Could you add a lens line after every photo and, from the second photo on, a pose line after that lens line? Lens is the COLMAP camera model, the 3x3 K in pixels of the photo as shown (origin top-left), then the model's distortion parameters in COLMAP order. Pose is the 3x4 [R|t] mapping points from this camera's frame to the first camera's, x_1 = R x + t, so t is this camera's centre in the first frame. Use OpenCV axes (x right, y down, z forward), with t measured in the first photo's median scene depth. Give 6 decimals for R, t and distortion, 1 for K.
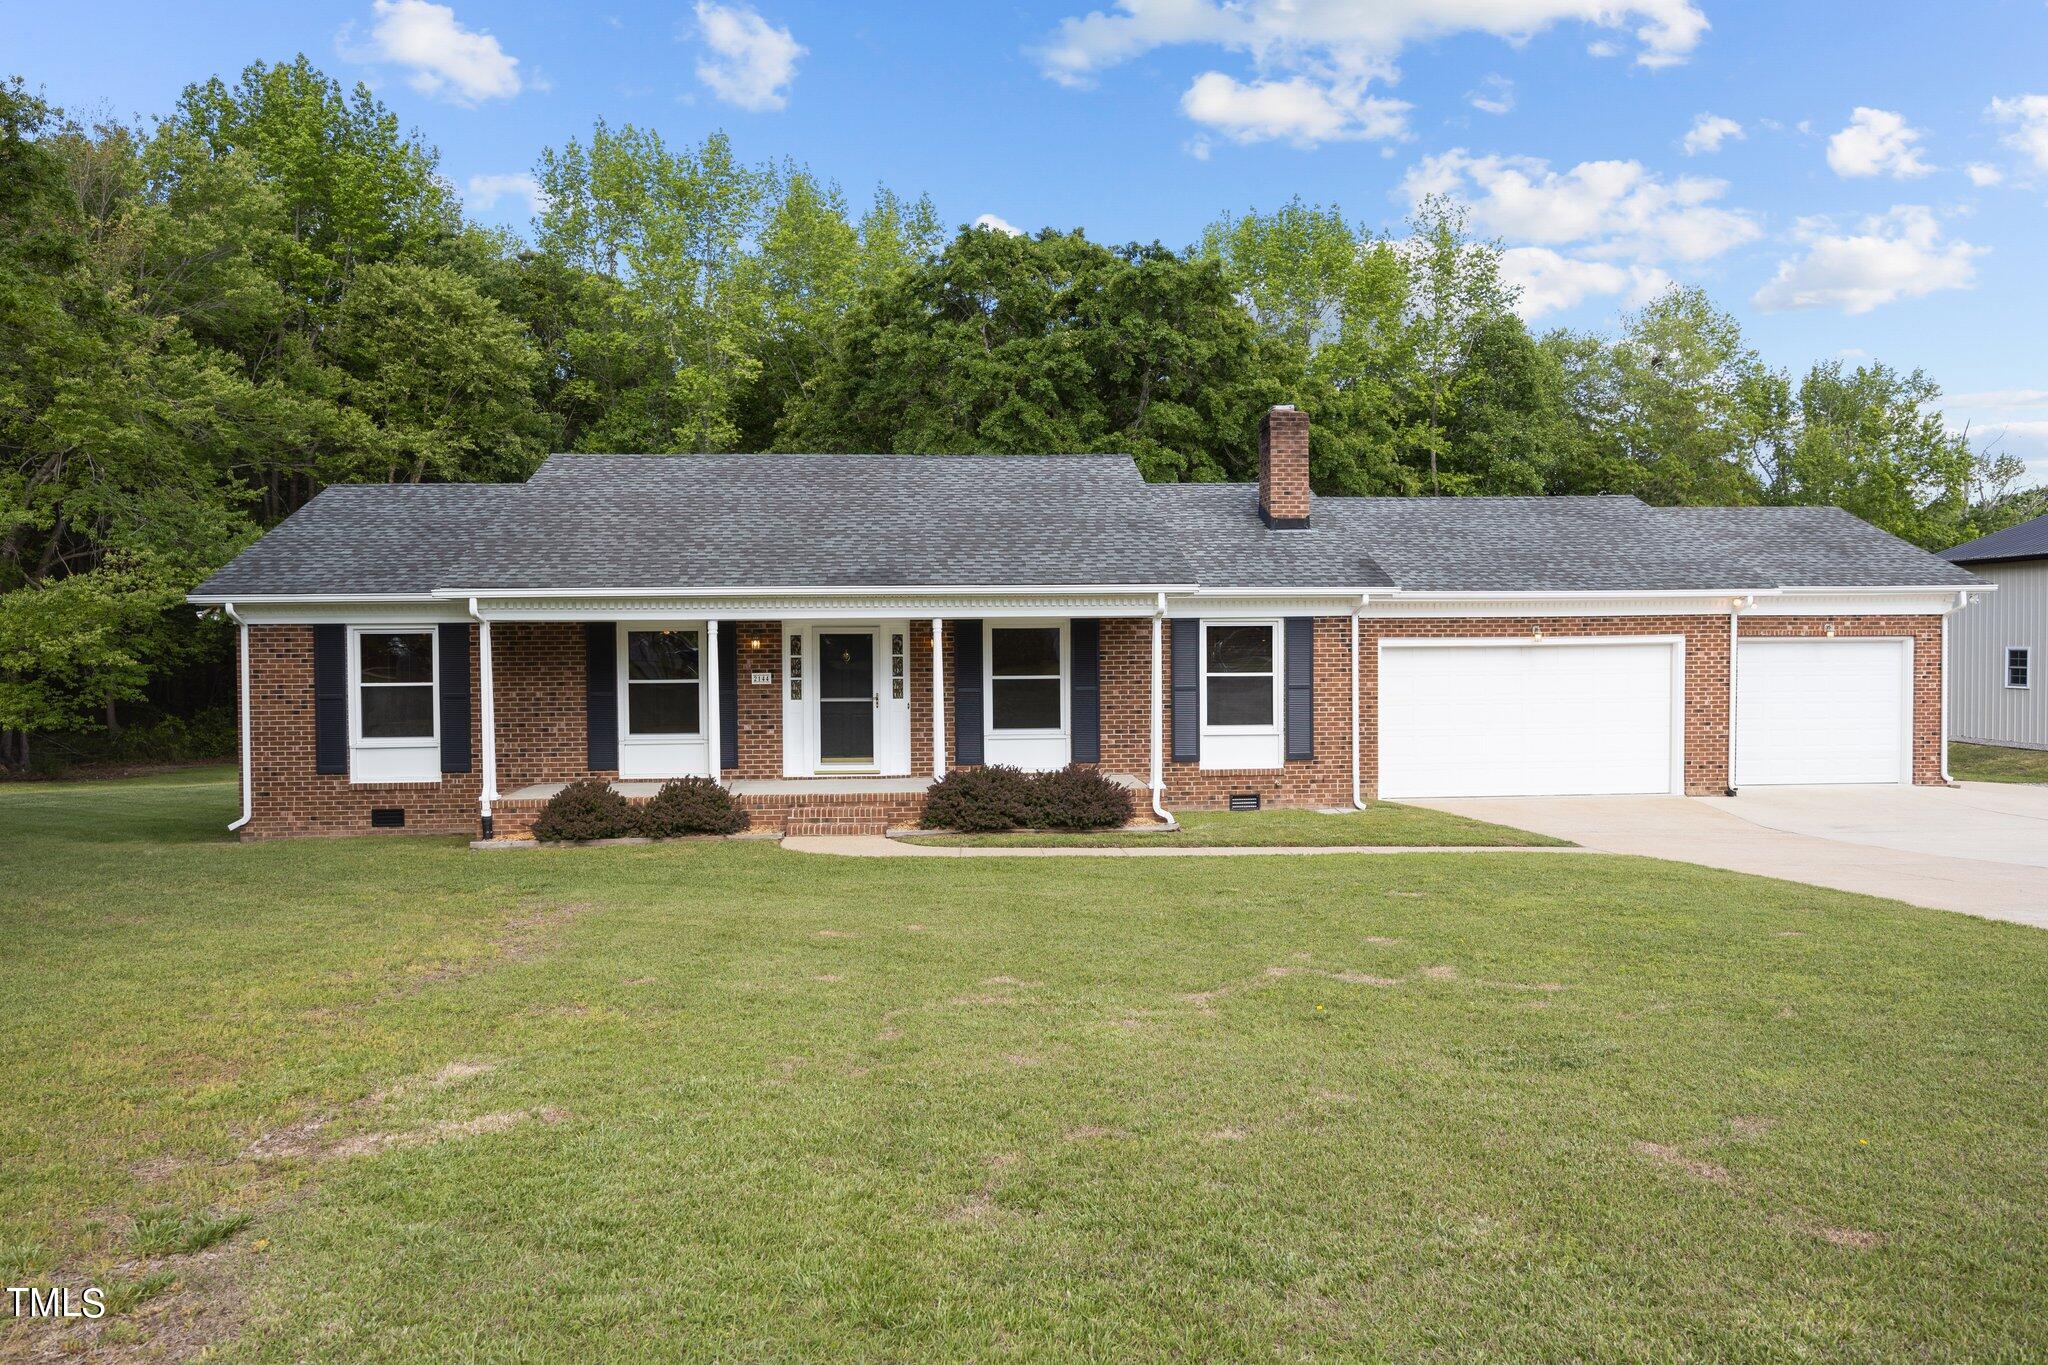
lens RADIAL K [[1368.5, 0, 1024.0], [0, 1368.5, 682.5], [0, 0, 1]] dist [-0.005599, -0.001321]
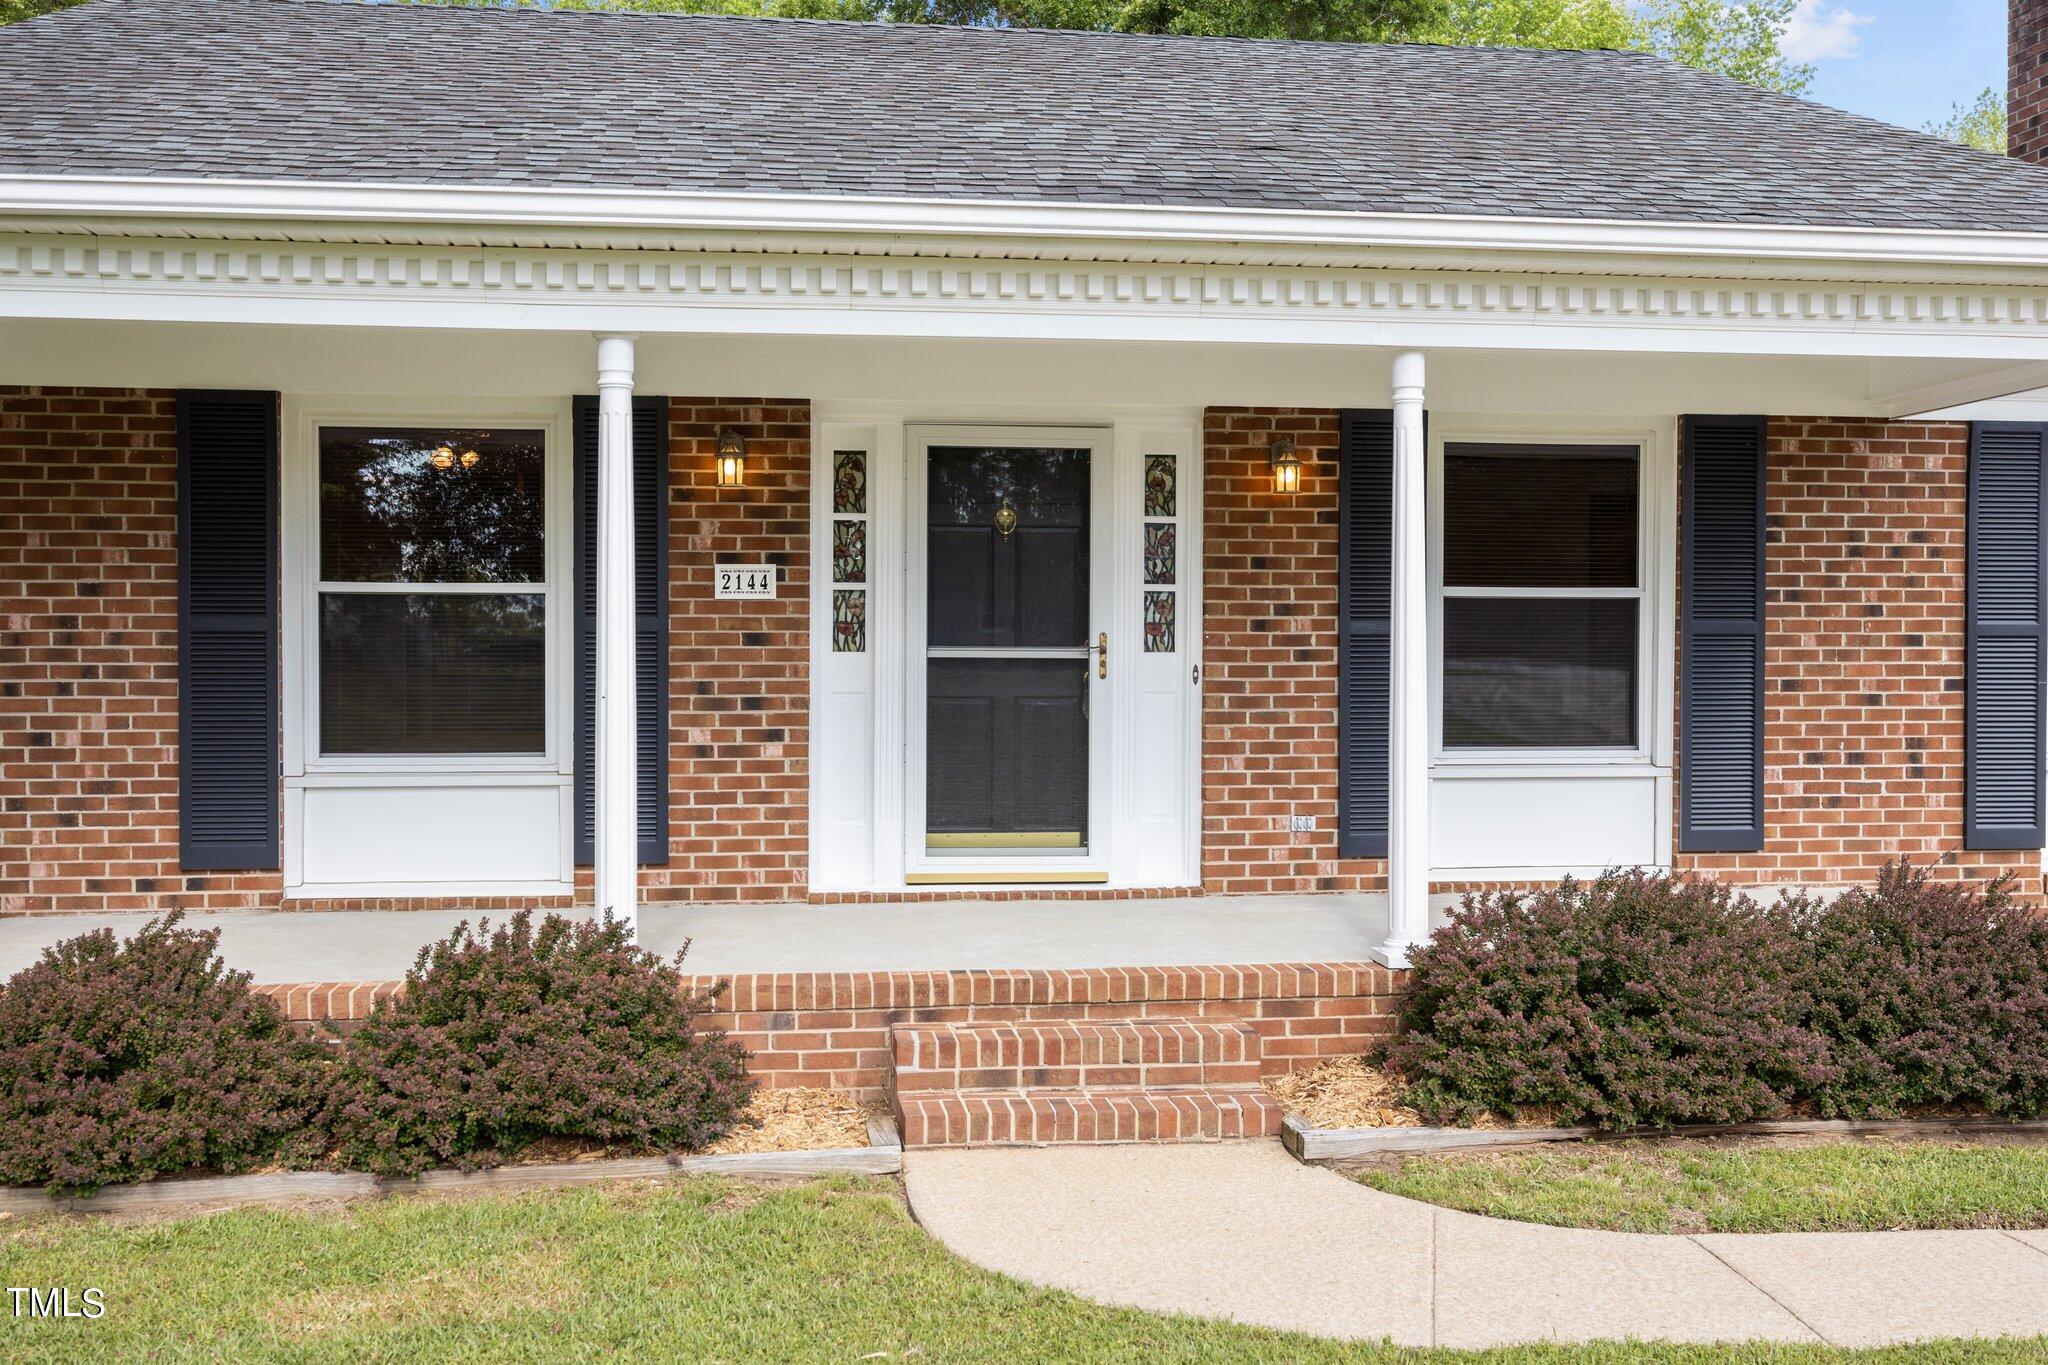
lens RADIAL K [[1878.8, 0, 1024.0], [0, 1878.8, 682.5], [0, 0, 1]] dist [-0.004720, 0.000649]
pose [[0.998769, 0.009305, 0.048718, -0.147284], [-0.008955, 0.999933, -0.007394, 0.022808], [-0.048784, 0.006948, 0.998785, 0.558509]]
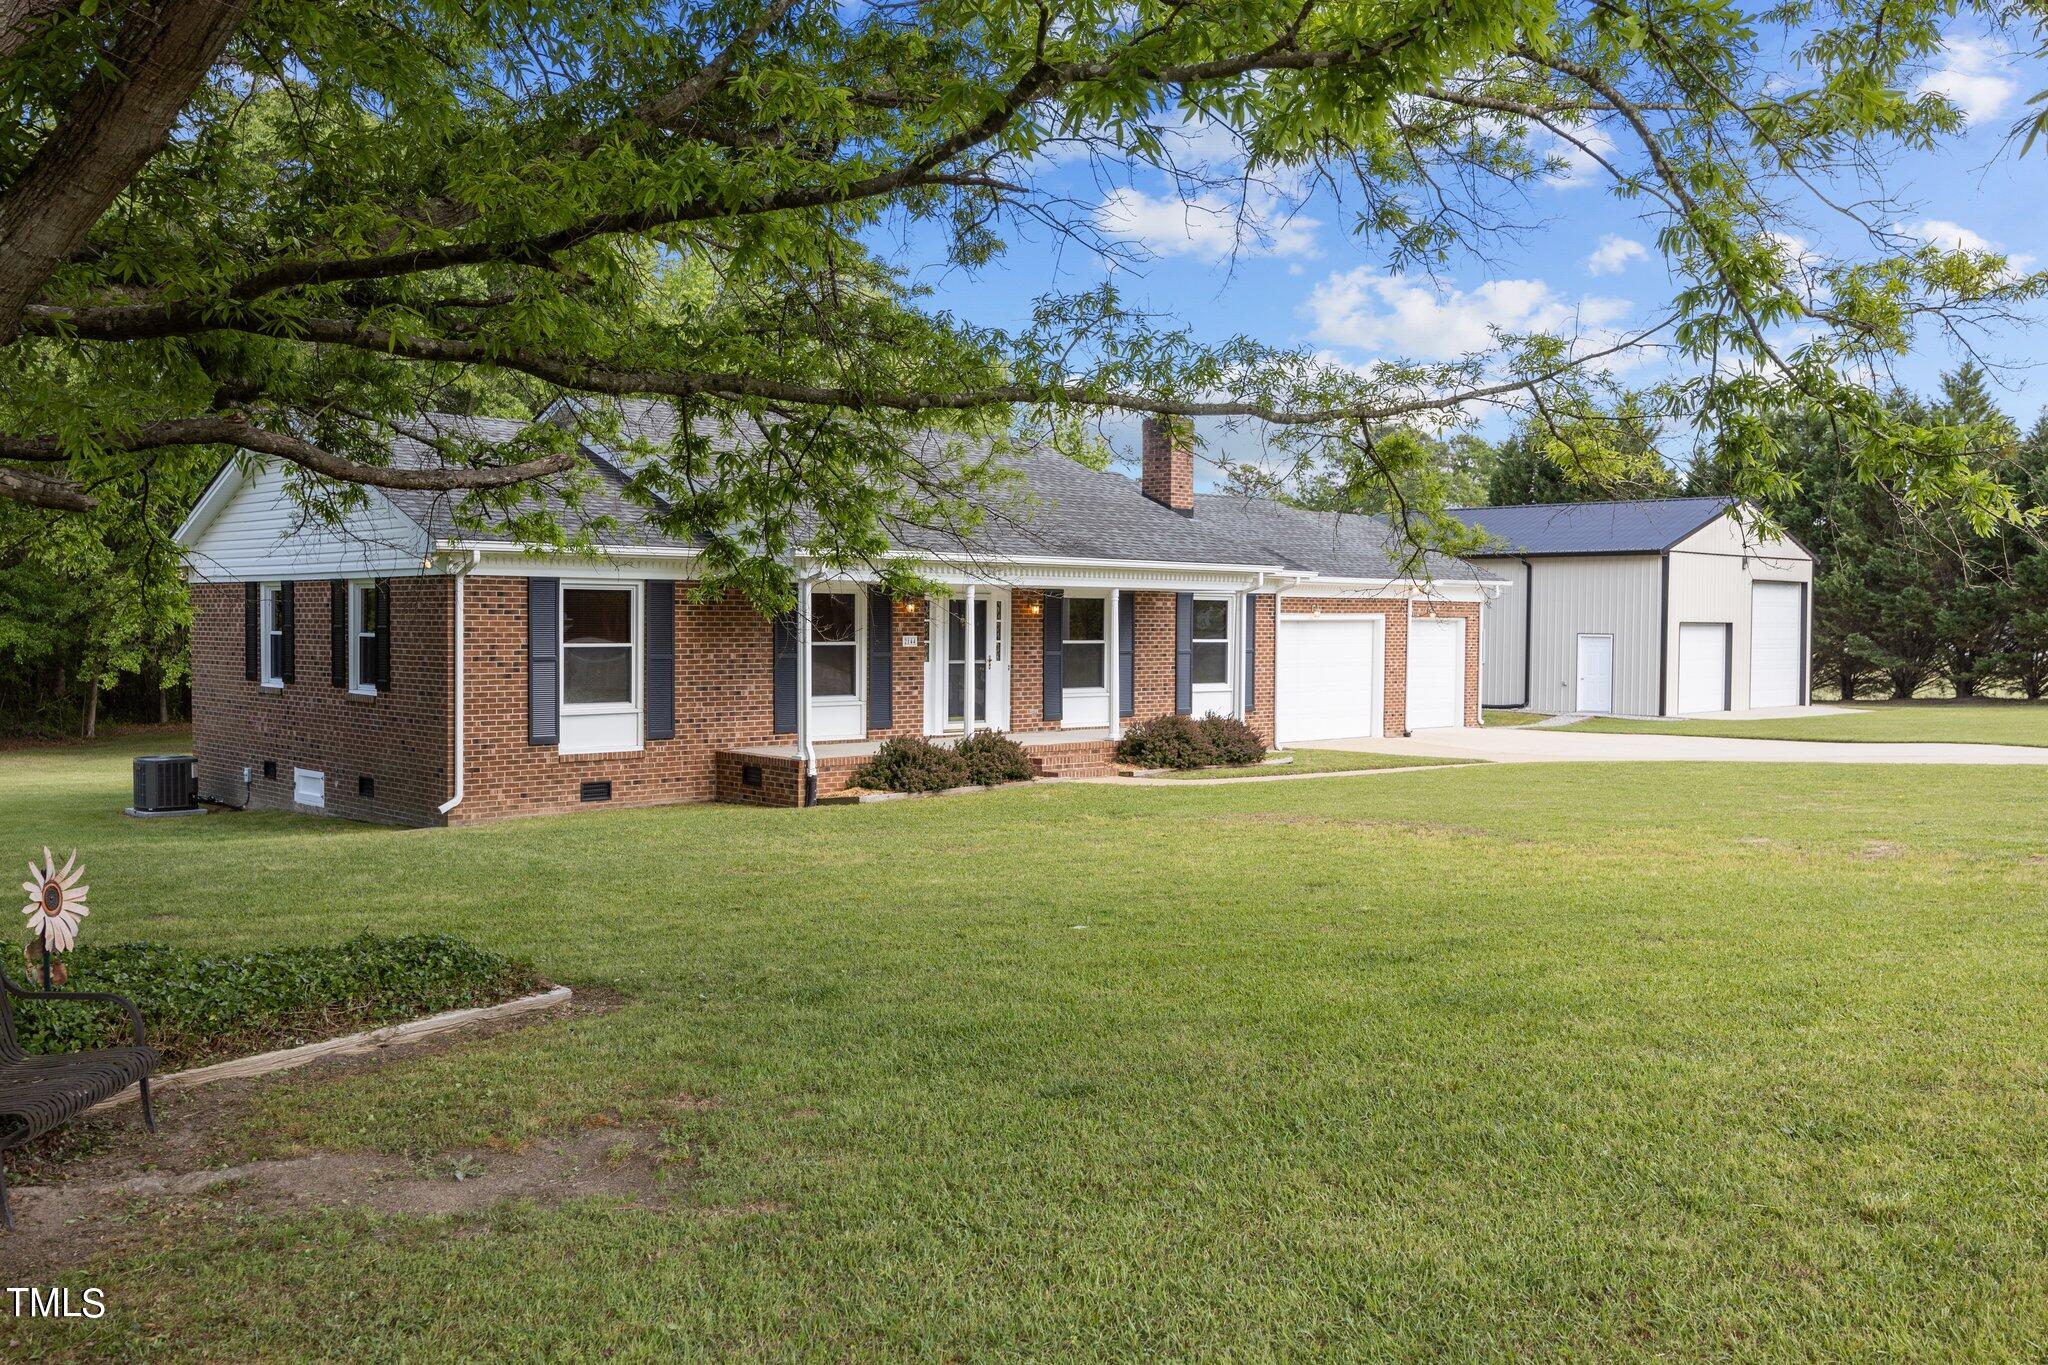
lens RADIAL K [[1738.9, 0, 1024.0], [0, 1738.9, 682.5], [0, 0, 1]] dist [-0.062379, -0.000881]
pose [[0.770640, -0.008121, 0.637219, -0.958357], [0.000452, 0.999926, 0.012196, 0.012241], [-0.637270, -0.009111, 0.770586, -0.071083]]
